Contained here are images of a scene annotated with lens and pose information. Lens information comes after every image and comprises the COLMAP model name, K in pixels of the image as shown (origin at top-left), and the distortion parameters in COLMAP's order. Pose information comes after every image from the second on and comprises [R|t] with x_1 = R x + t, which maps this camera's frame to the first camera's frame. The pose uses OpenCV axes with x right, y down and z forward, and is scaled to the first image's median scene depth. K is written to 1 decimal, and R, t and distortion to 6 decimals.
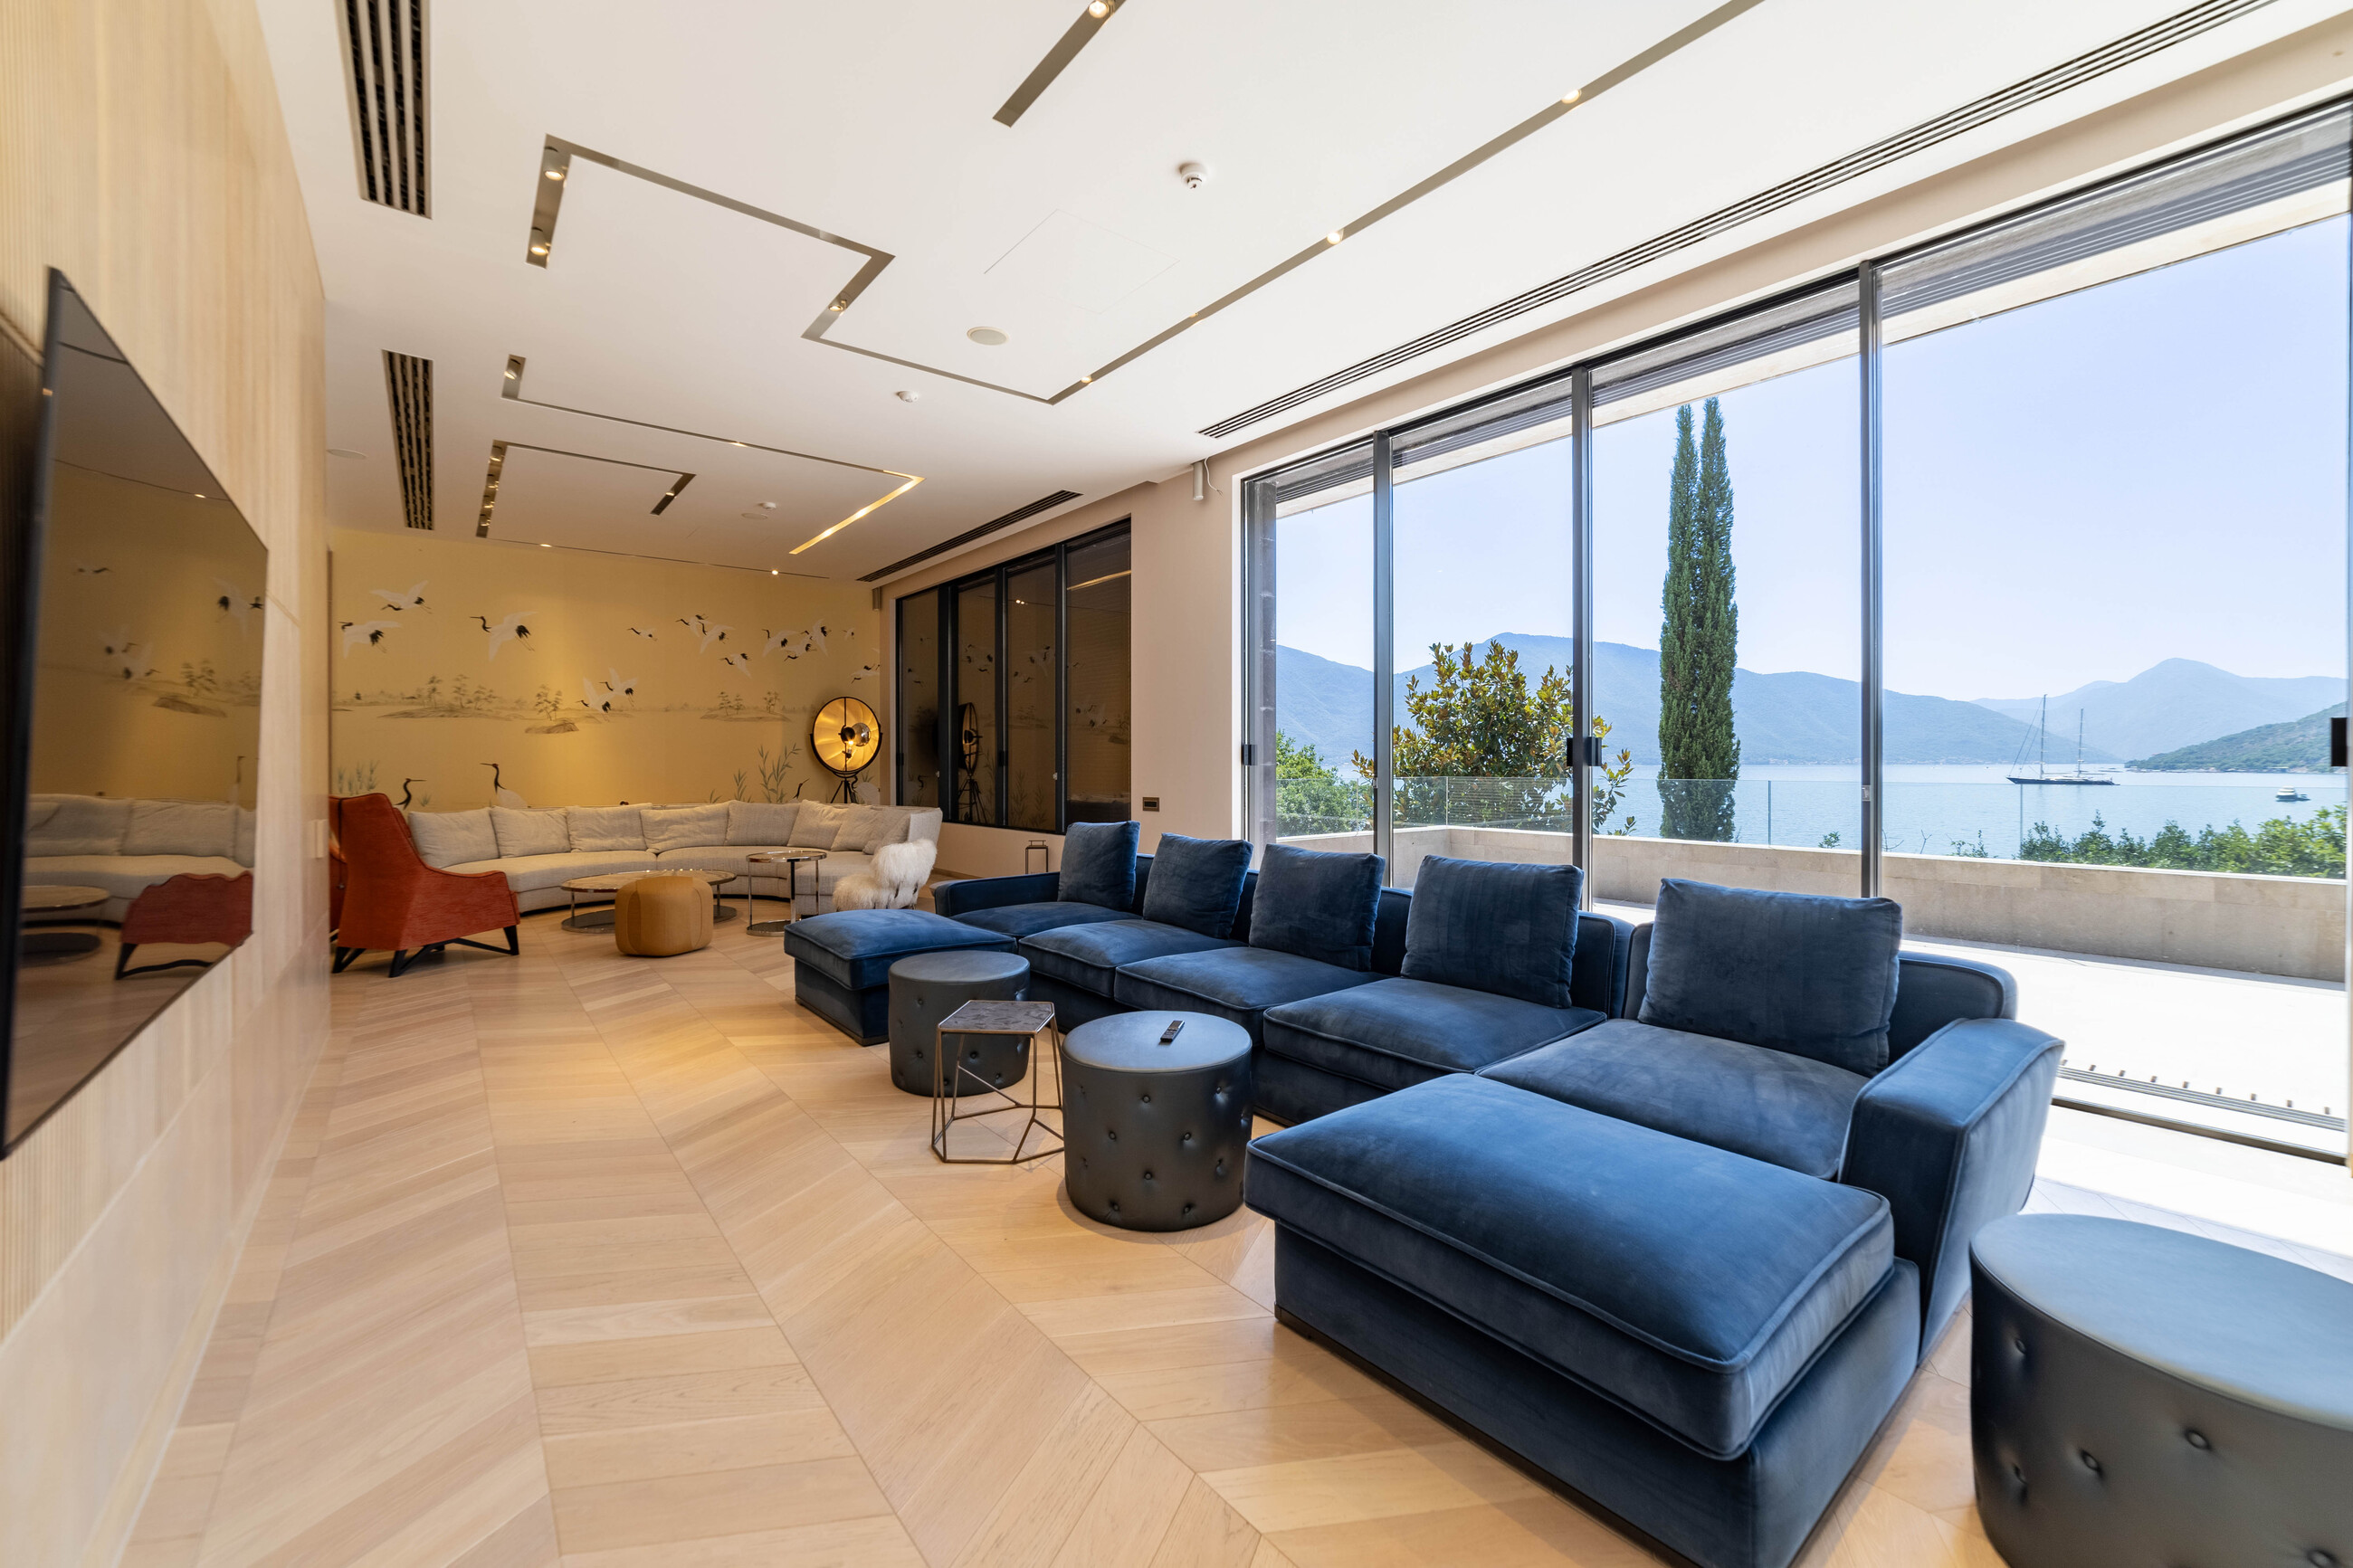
lens RADIAL K [[929.3, 0, 1165.1], [0, 929.3, 763.6], [0, 0, 1]] dist [-0.012849, 0.005661]
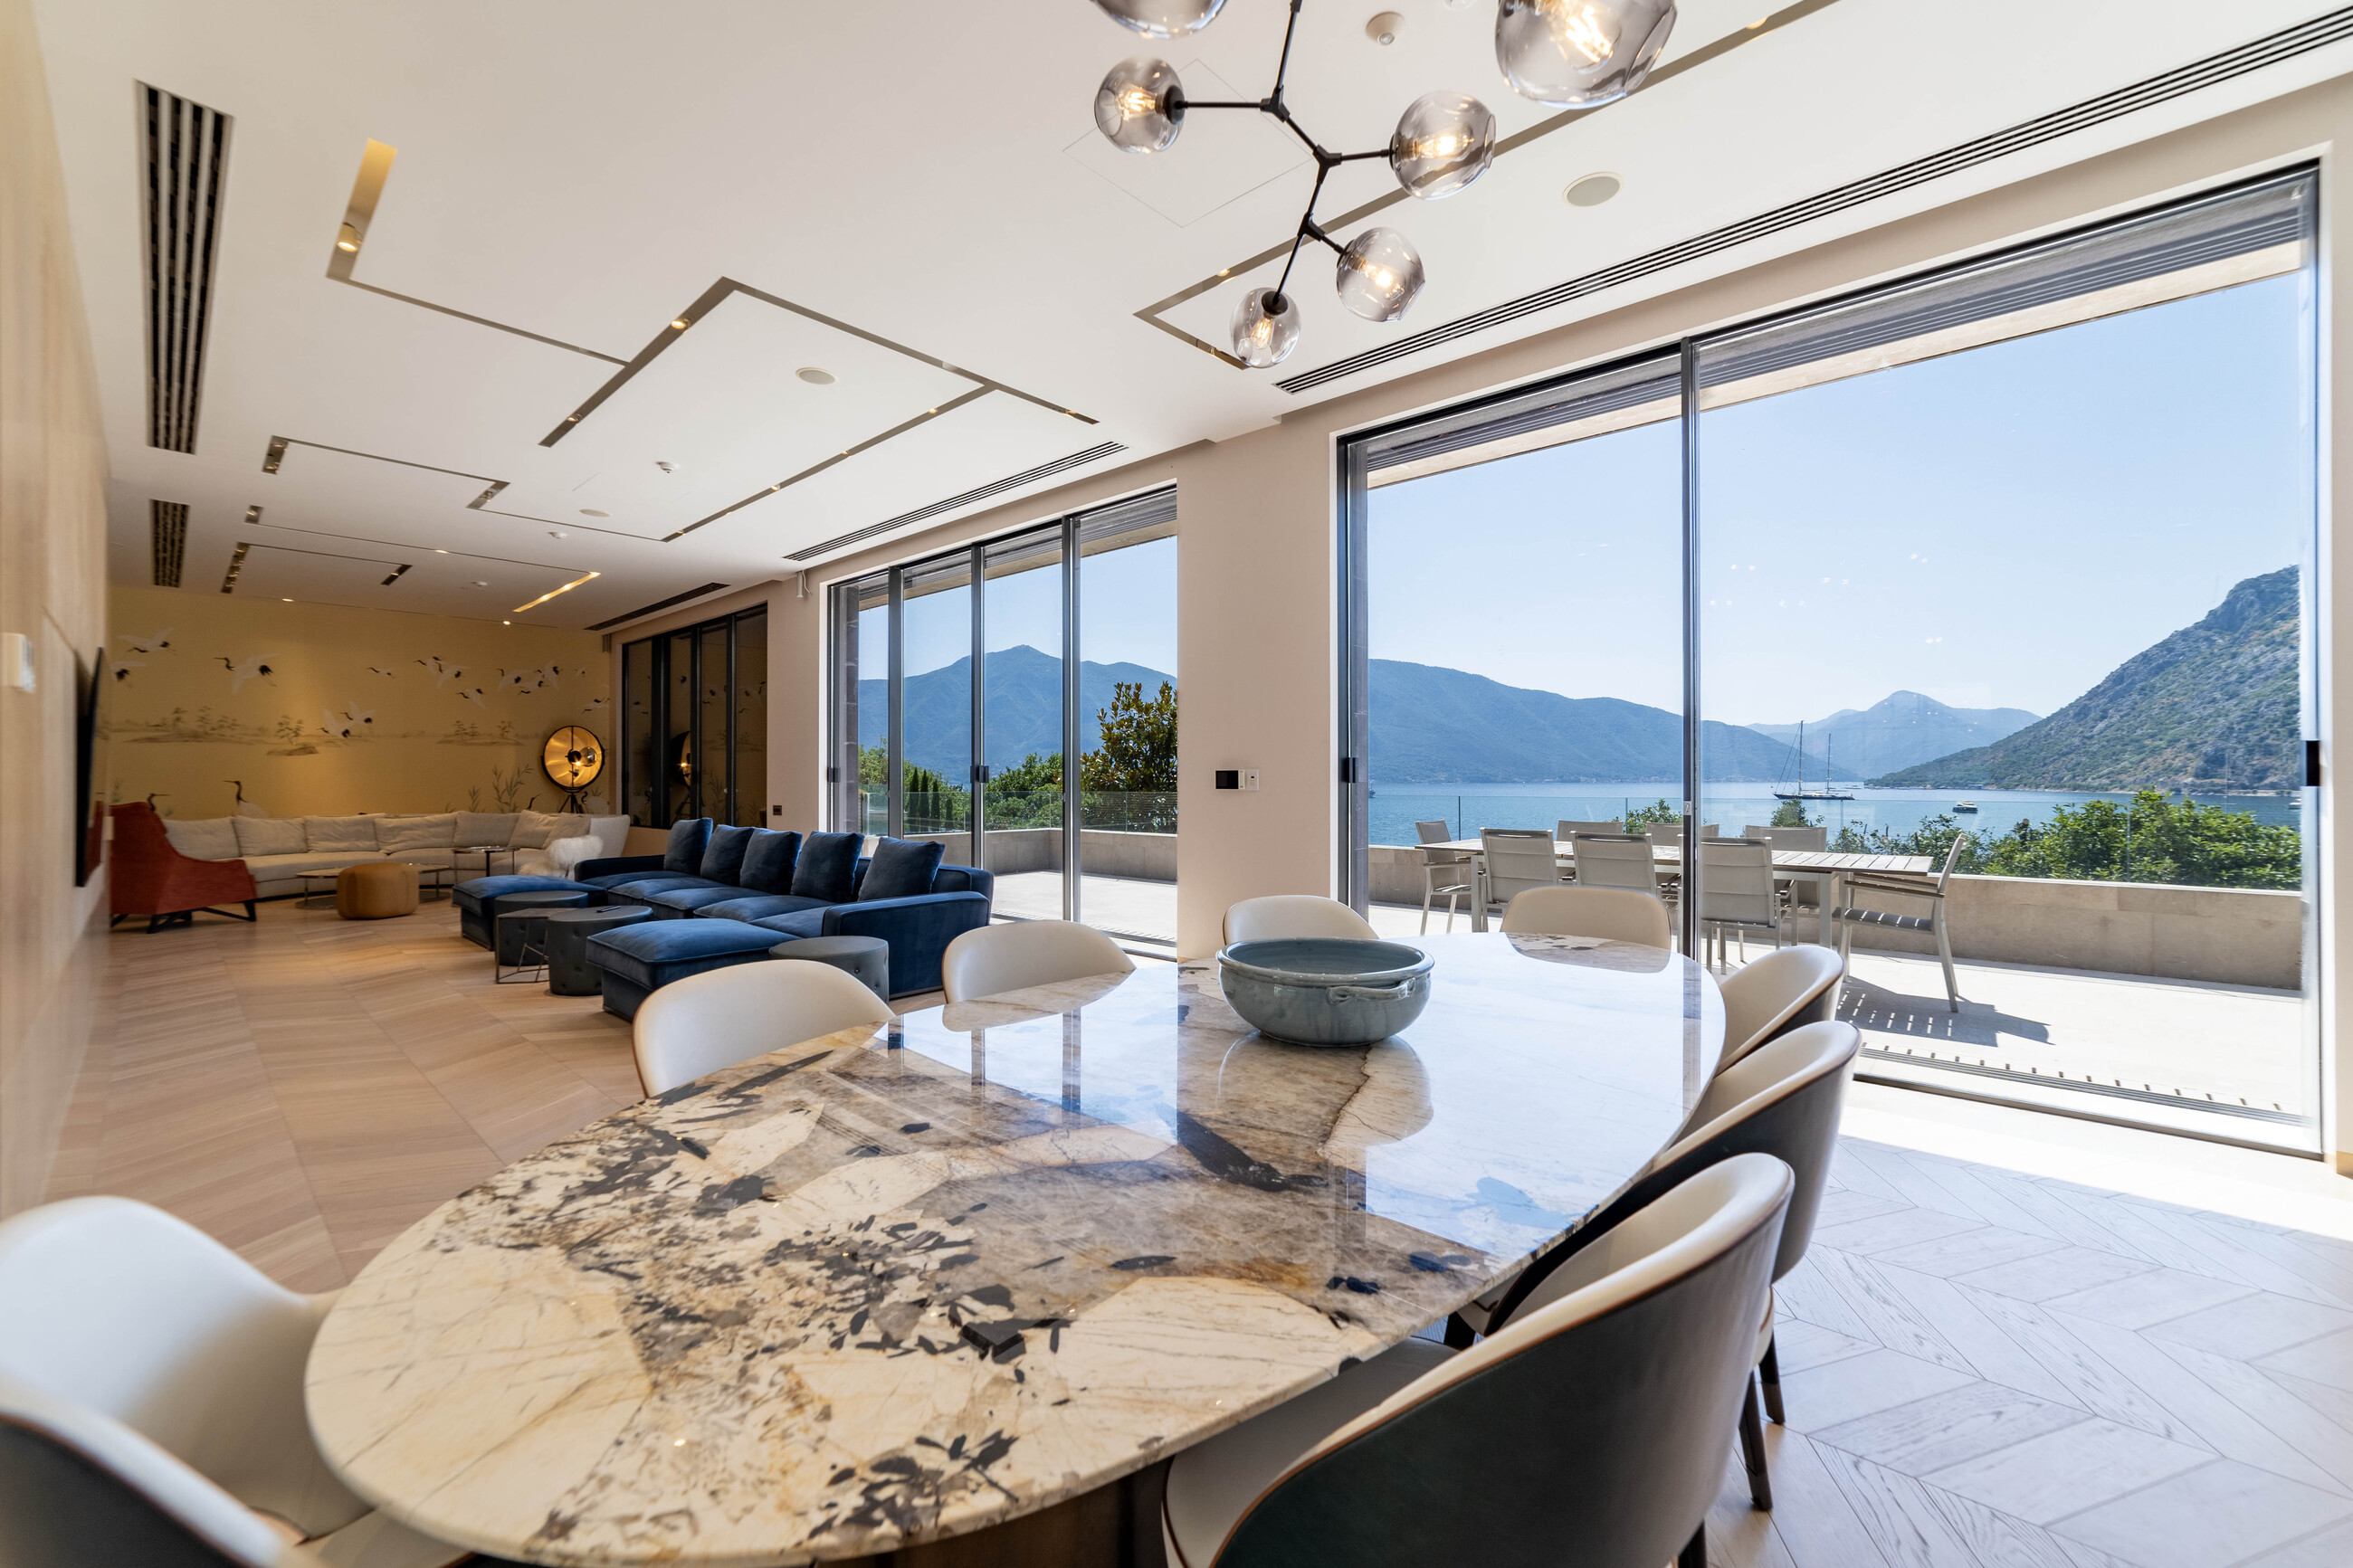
lens RADIAL K [[933.1, 0, 1178.8], [0, 933.1, 771.9], [0, 0, 1]] dist [-0.010648, 0.004788]
pose [[0.986364, 0.001778, 0.164567, 0.283232], [-0.000096, 0.999948, -0.010224, 0.000497], [-0.164576, 0.010069, 0.986313, -0.390141]]
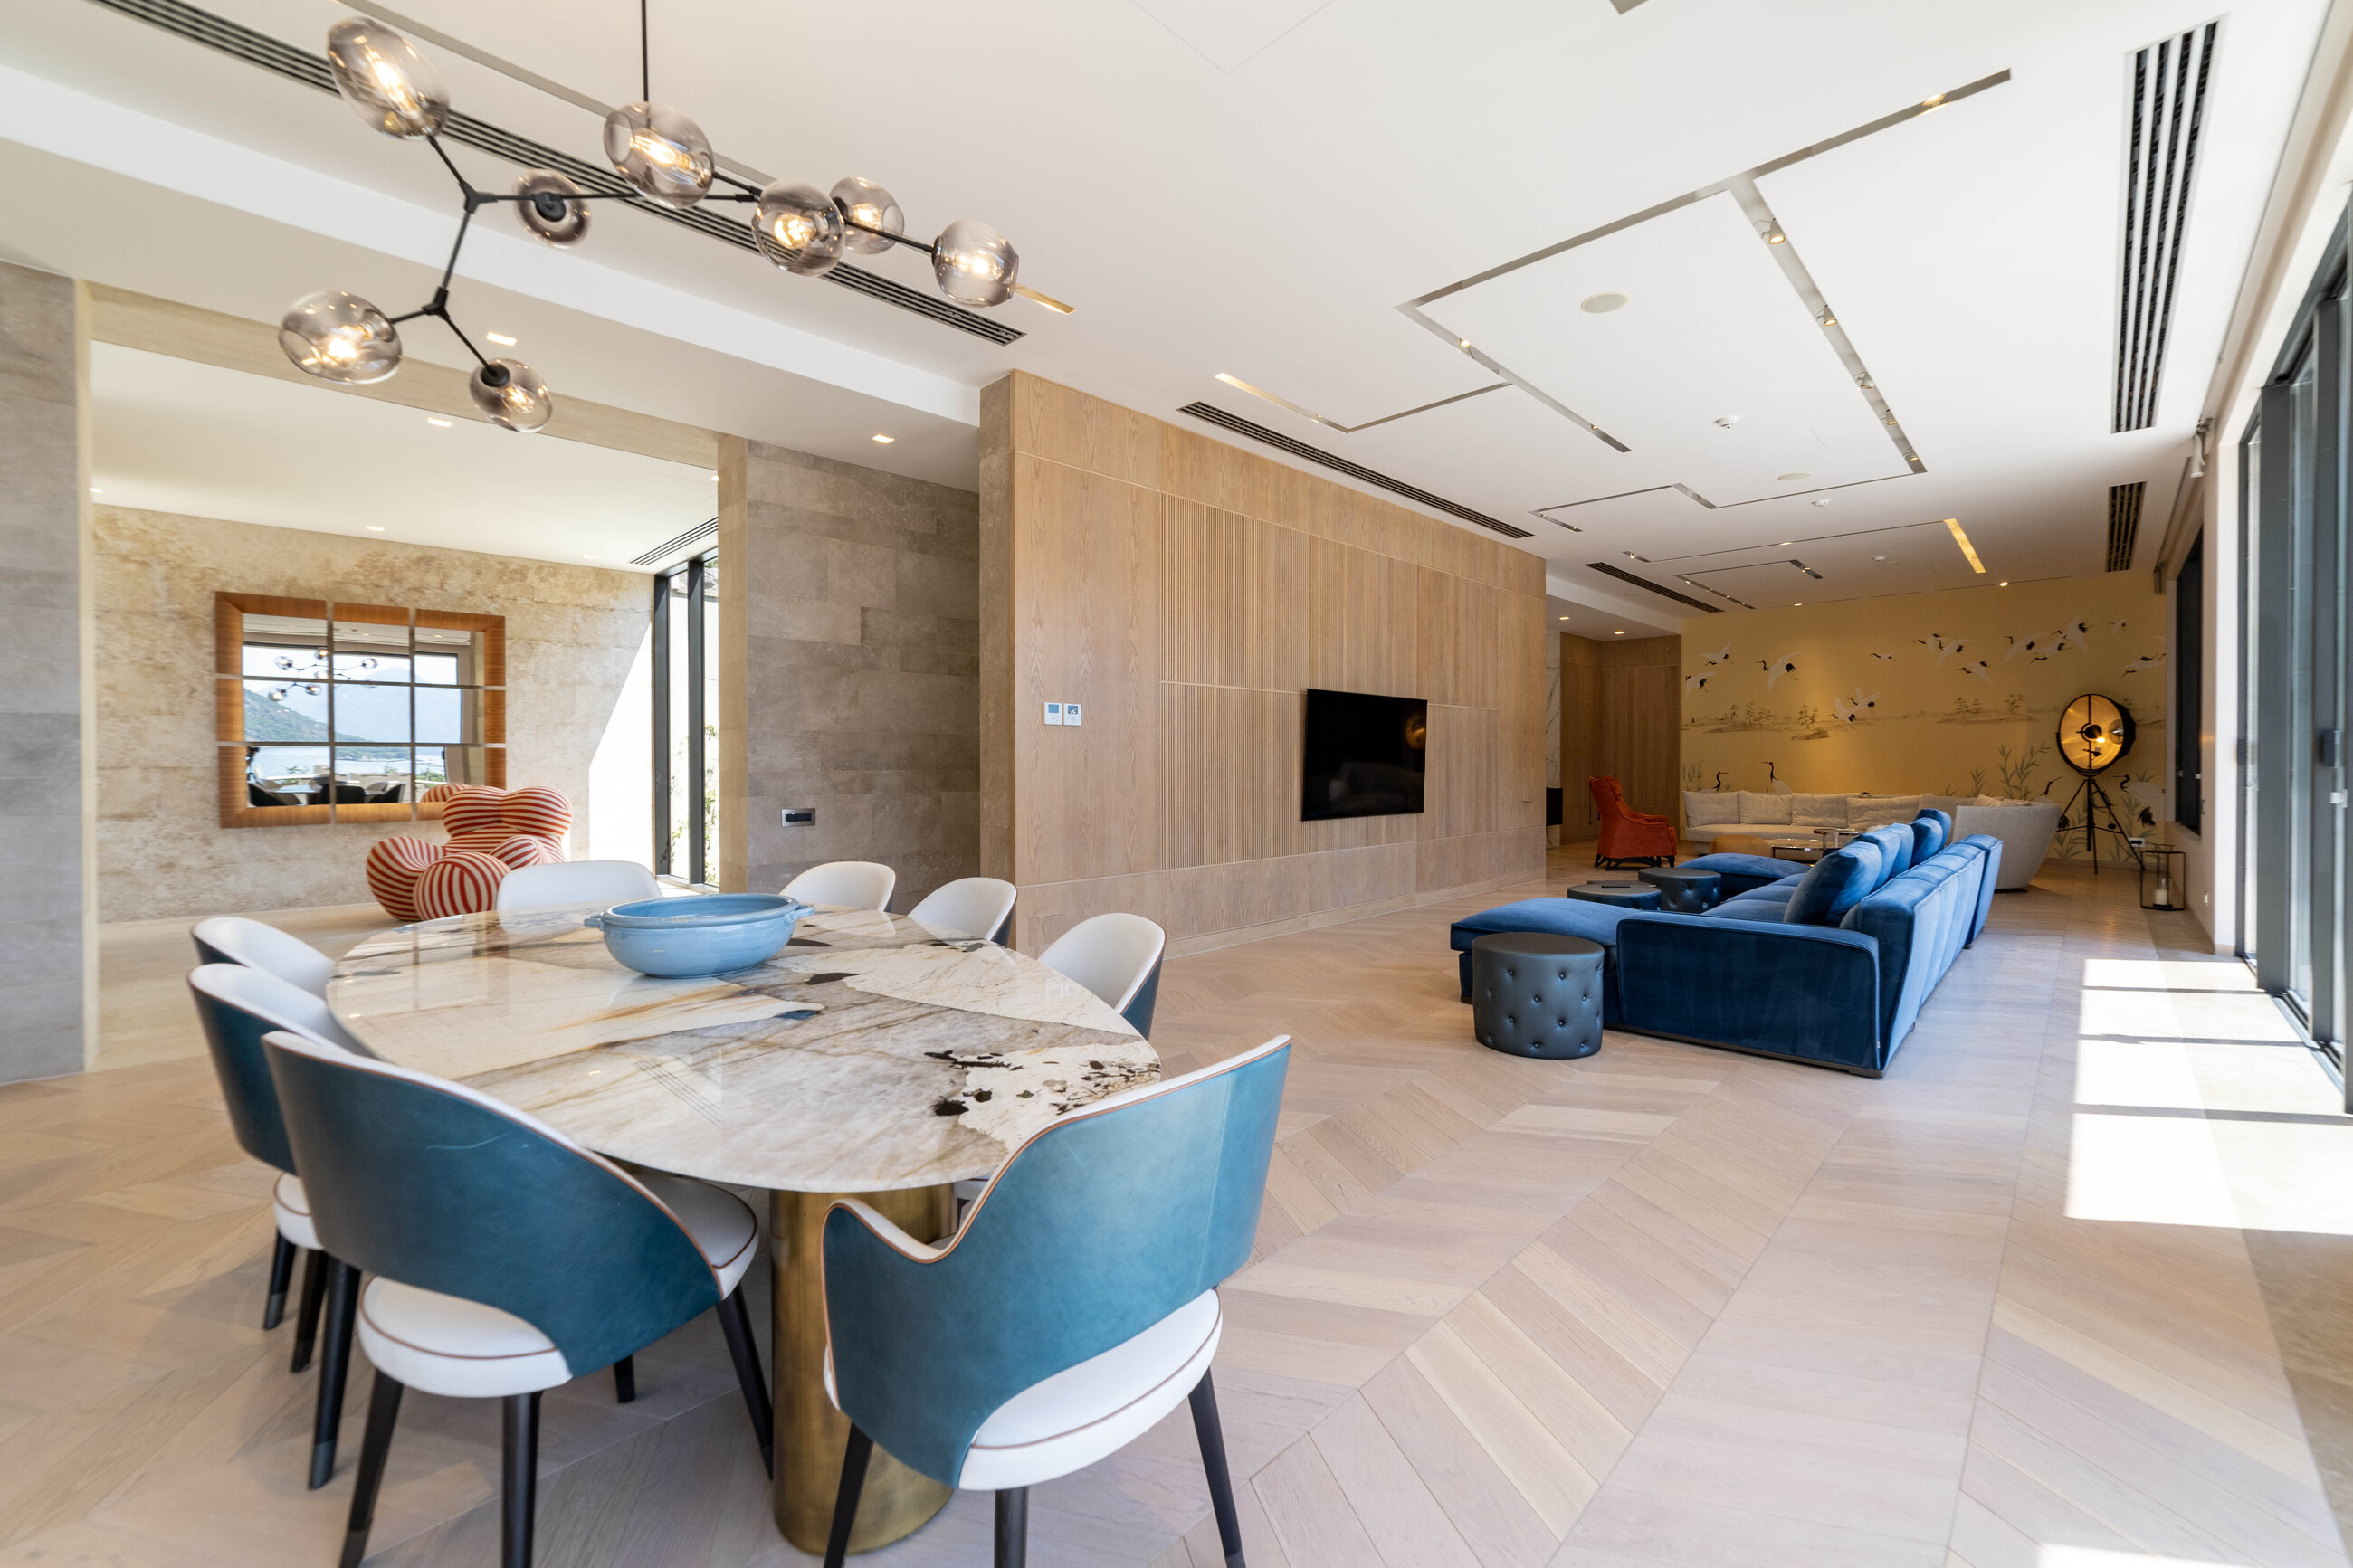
lens RADIAL K [[933.1, 0, 1178.8], [0, 933.1, 771.9], [0, 0, 1]] dist [-0.010648, 0.004788]
pose [[0.112138, 0.010068, -0.993642, 0.630922], [-0.000449, 0.999949, 0.010081, 0.001314], [0.993693, -0.000685, 0.112137, -0.081883]]
